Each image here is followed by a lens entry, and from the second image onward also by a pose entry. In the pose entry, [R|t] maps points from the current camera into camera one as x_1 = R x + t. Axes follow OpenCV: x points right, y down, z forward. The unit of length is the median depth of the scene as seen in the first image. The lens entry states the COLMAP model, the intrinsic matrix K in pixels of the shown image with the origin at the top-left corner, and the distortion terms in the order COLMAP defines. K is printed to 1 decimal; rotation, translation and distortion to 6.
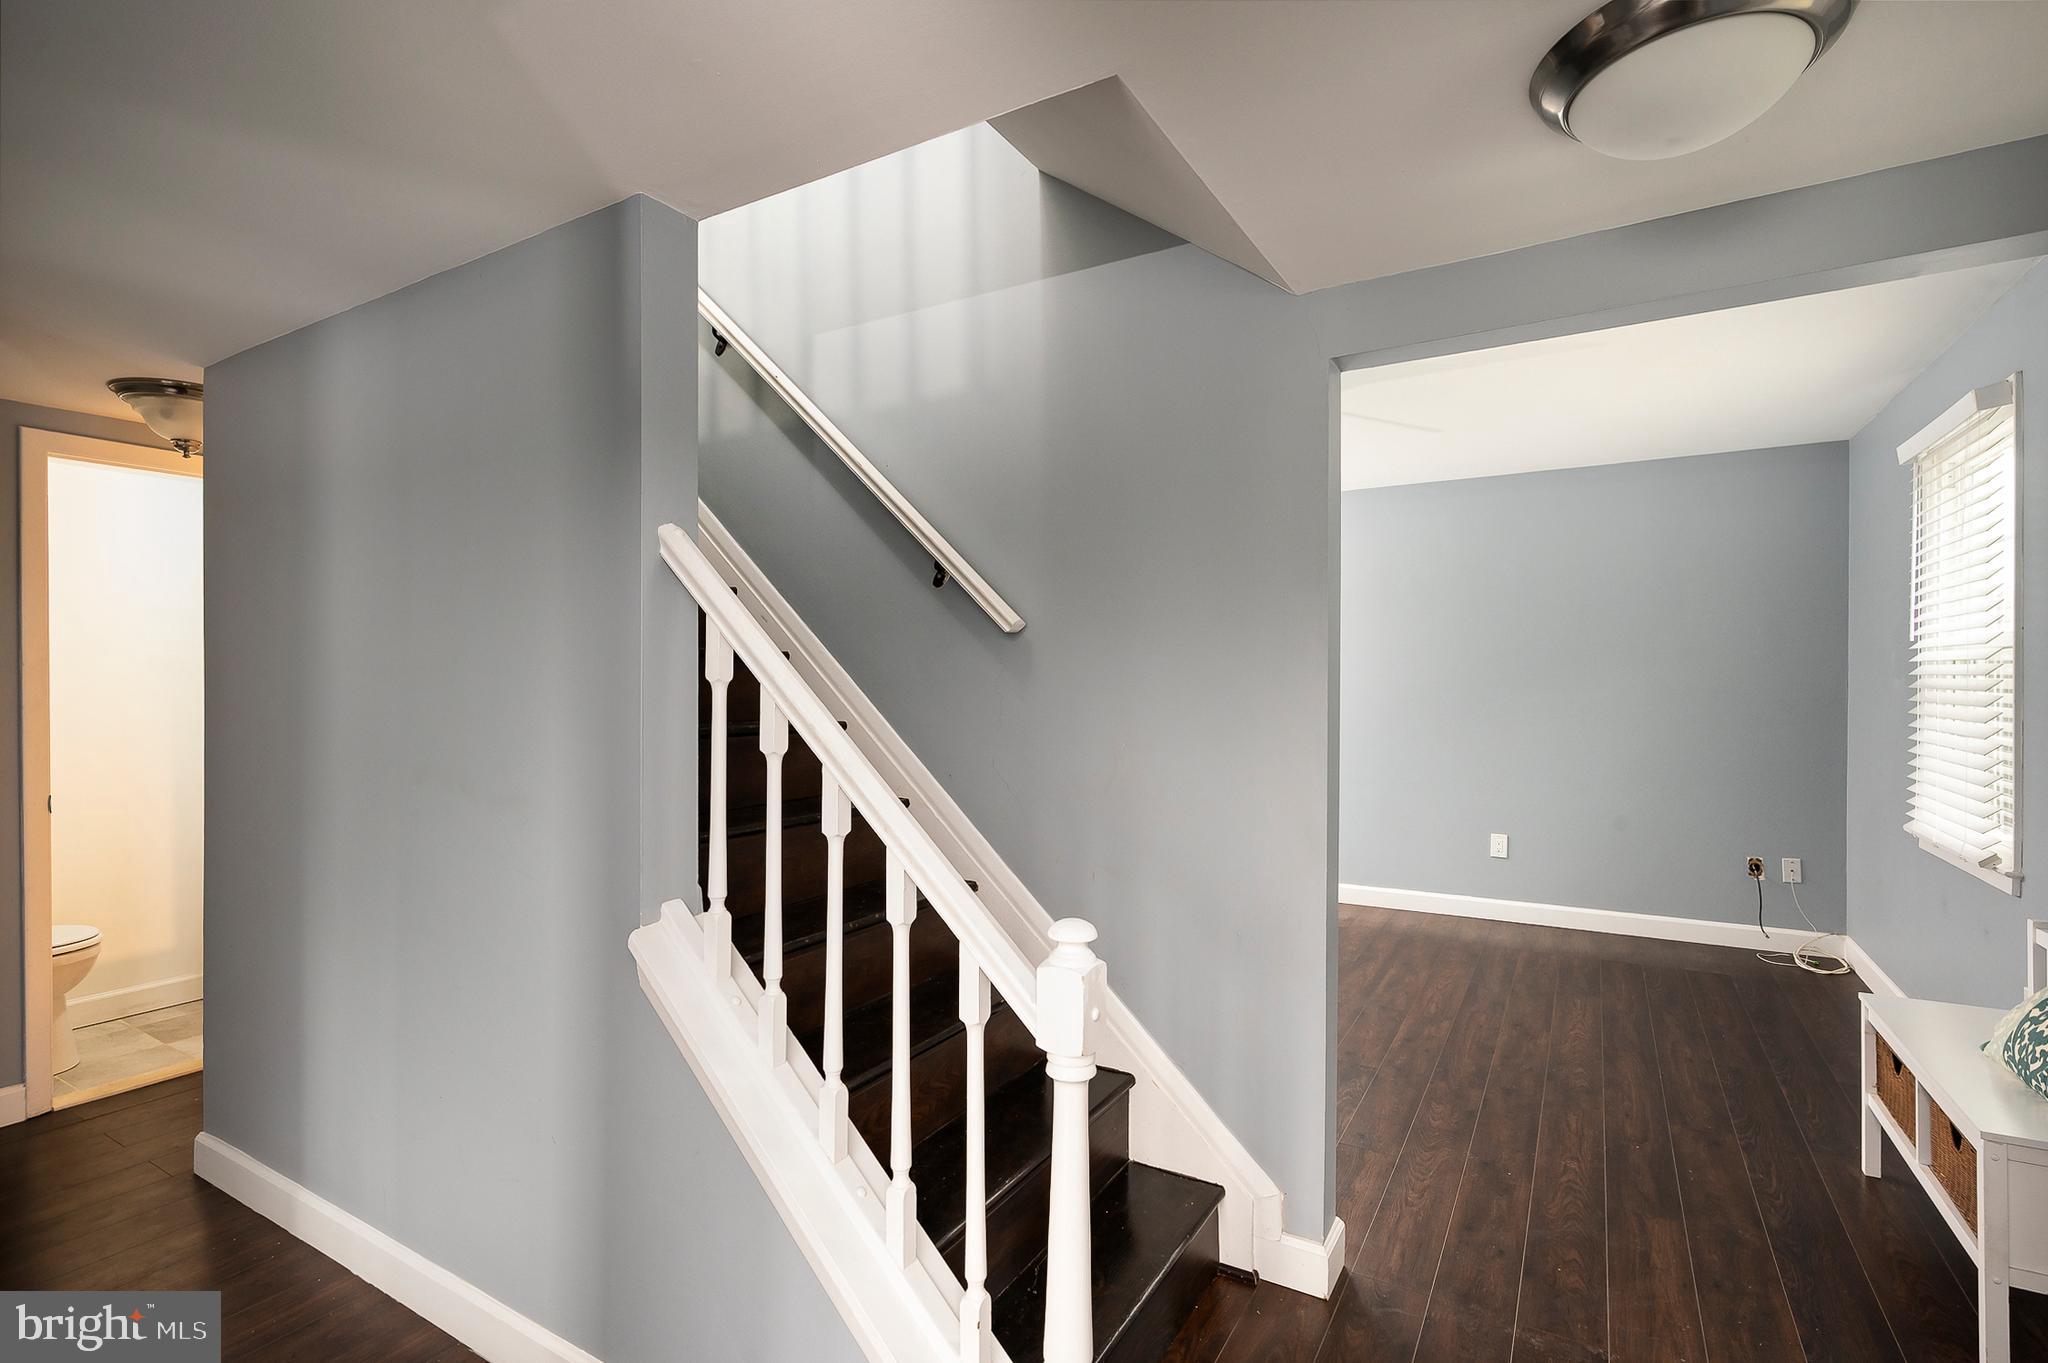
lens RADIAL K [[958.5, 0, 1013.1], [0, 958.5, 682.8], [0, 0, 1]] dist [0.001570, 0.000423]
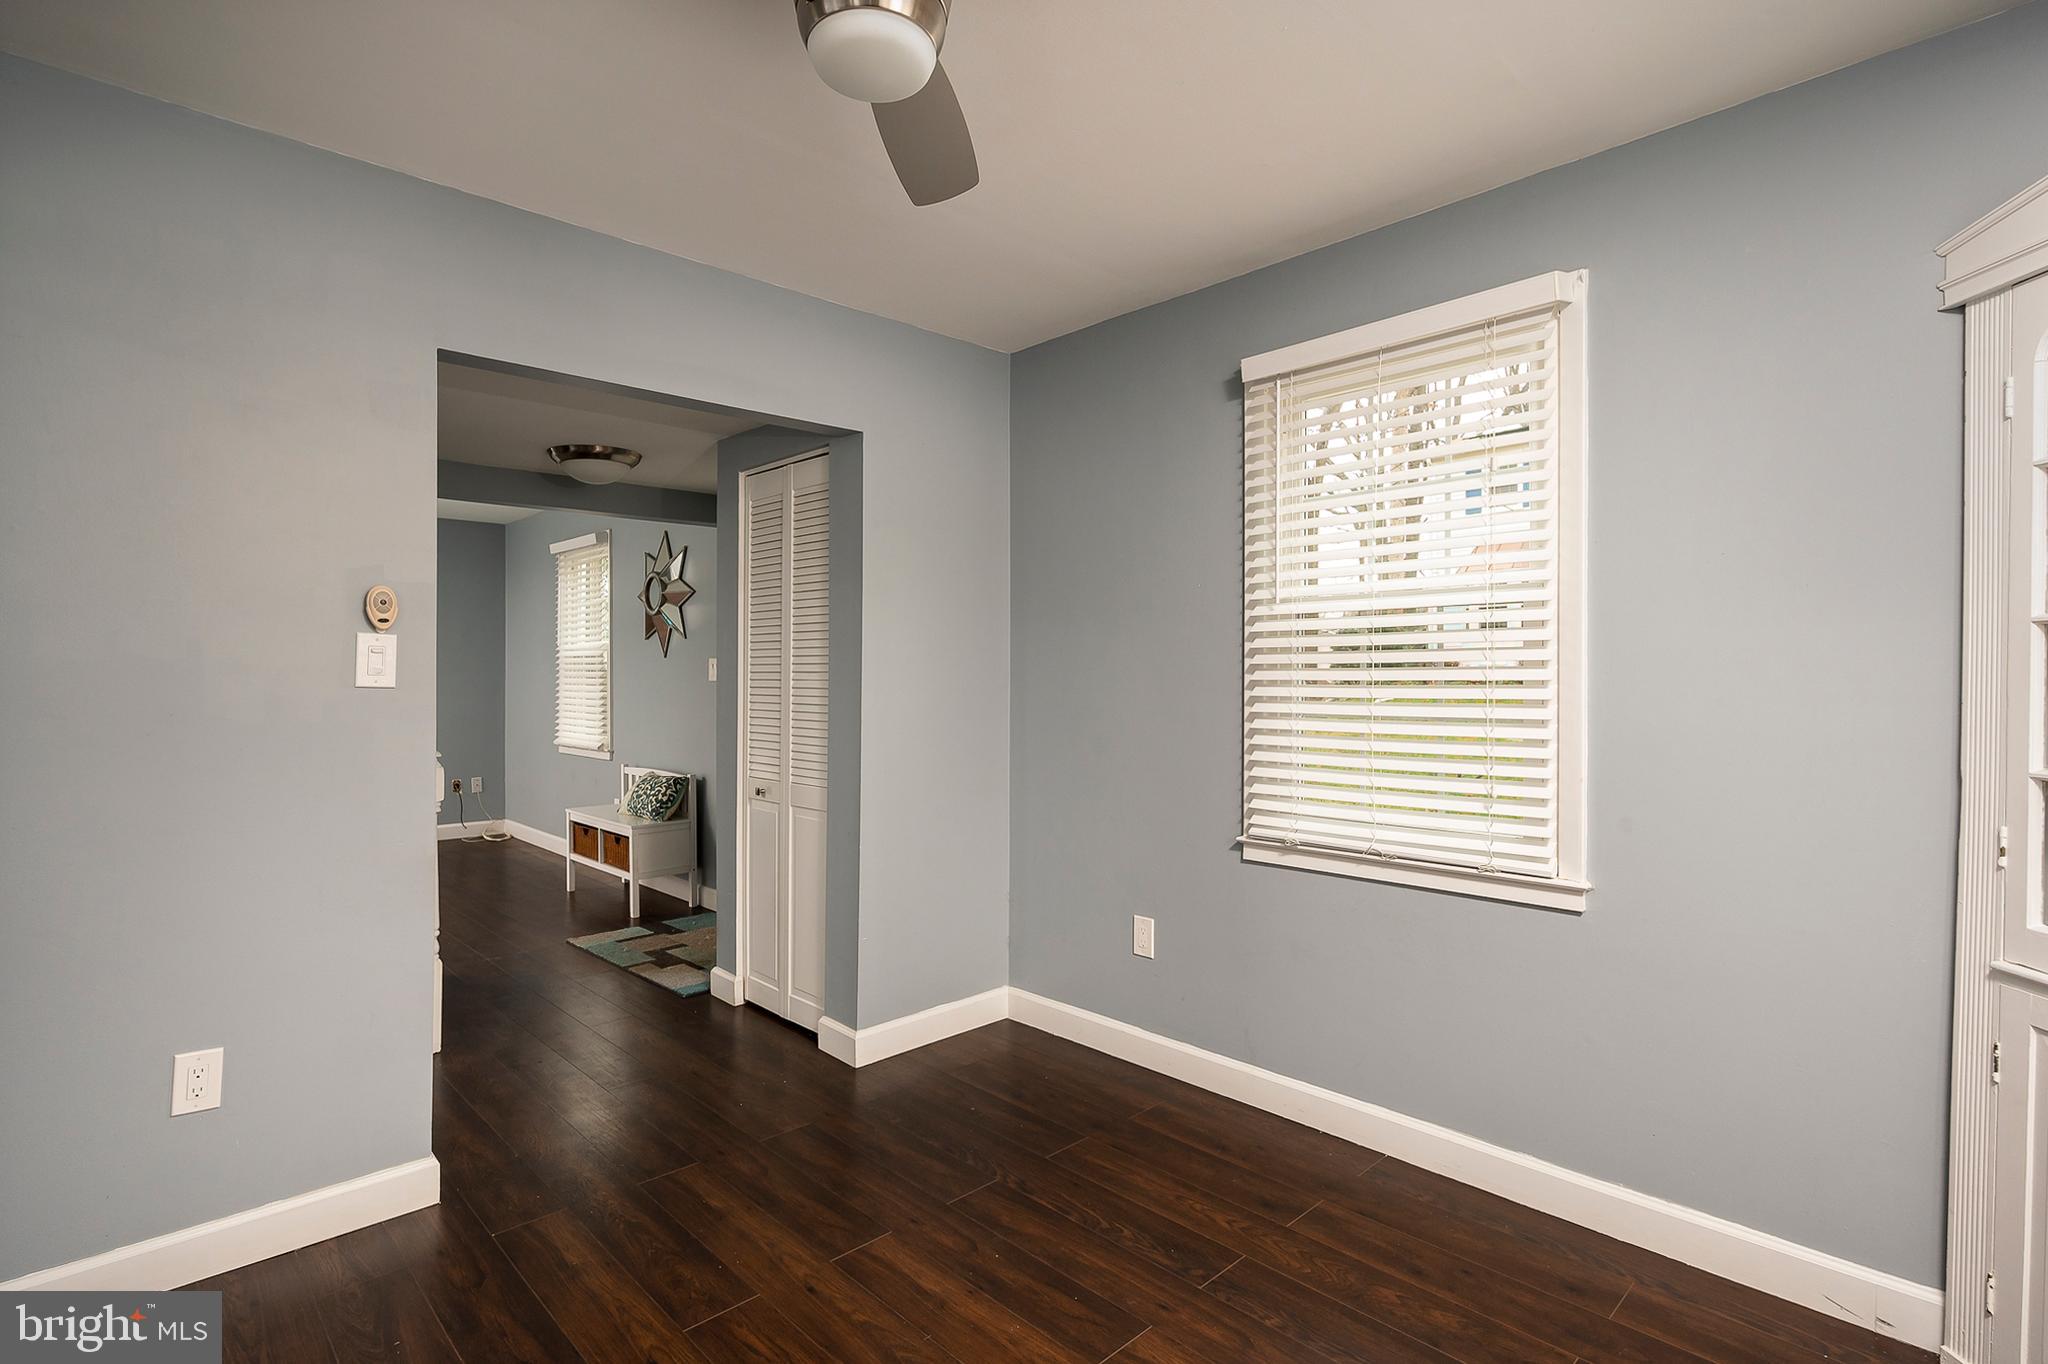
lens RADIAL K [[1001.4, 0, 1023.1], [0, 1001.4, 674.8], [0, 0, 1]] dist [-0.000451, -0.000046]
pose [[0.263312, -0.002243, 0.964708, -0.779458], [0.001688, 0.999997, 0.001864, 0.012960], [-0.964709, 0.001138, 0.263315, -0.448470]]
